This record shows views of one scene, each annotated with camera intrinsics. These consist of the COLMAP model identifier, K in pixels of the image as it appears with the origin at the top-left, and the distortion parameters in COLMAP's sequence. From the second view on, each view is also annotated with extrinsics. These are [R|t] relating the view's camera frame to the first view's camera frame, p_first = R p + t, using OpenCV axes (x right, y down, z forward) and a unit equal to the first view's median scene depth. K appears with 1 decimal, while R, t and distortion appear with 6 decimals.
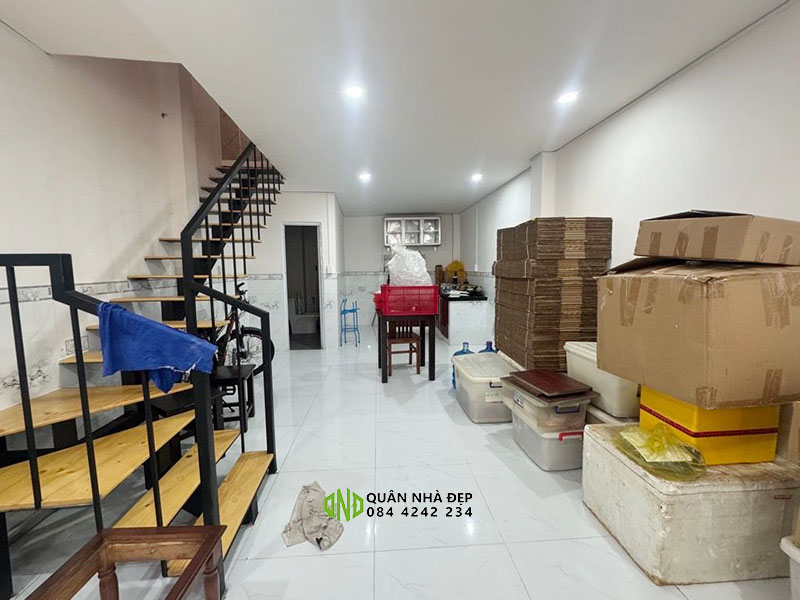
lens RADIAL K [[318.5, 0, 400.0], [0, 318.5, 300.0], [0, 0, 1]] dist [-0.000949, 0.000016]
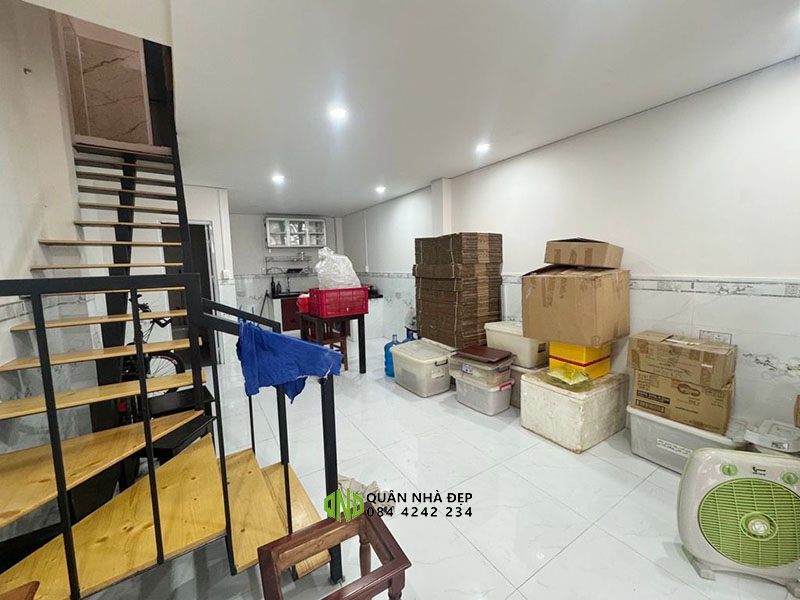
lens RADIAL K [[318.5, 0, 400.0], [0, 318.5, 300.0], [0, 0, 1]] dist [-0.000949, 0.000016]
pose [[0.879793, -0.065989, 0.470755, -0.446109], [0.063444, 0.997758, 0.021293, -0.022813], [-0.471105, 0.011134, 0.882007, -0.045304]]
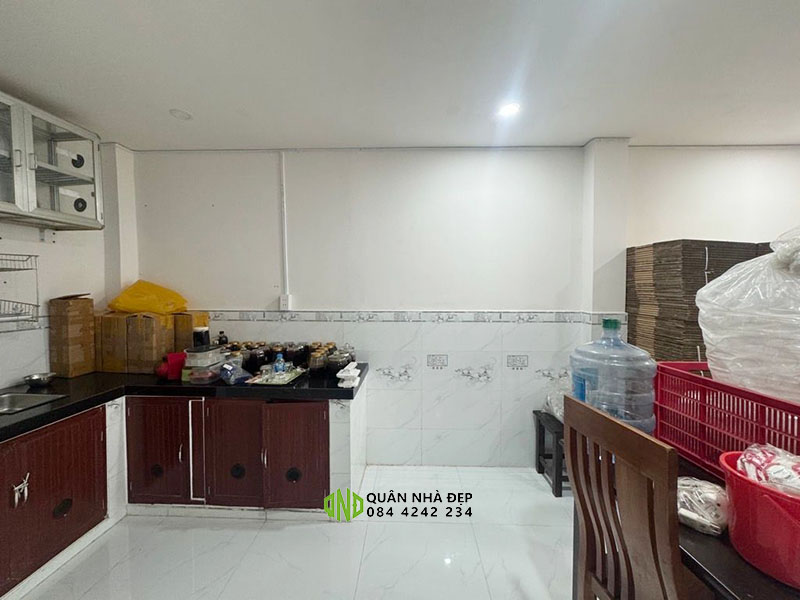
lens RADIAL K [[368.8, 0, 400.0], [0, 368.8, 300.0], [0, 0, 1]] dist [-0.001118, -0.000076]
pose [[0.096682, -0.017340, 0.995164, -0.567693], [0.098011, 0.995155, 0.007818, -0.220530], [-0.990478, 0.096781, 0.097913, 1.922231]]
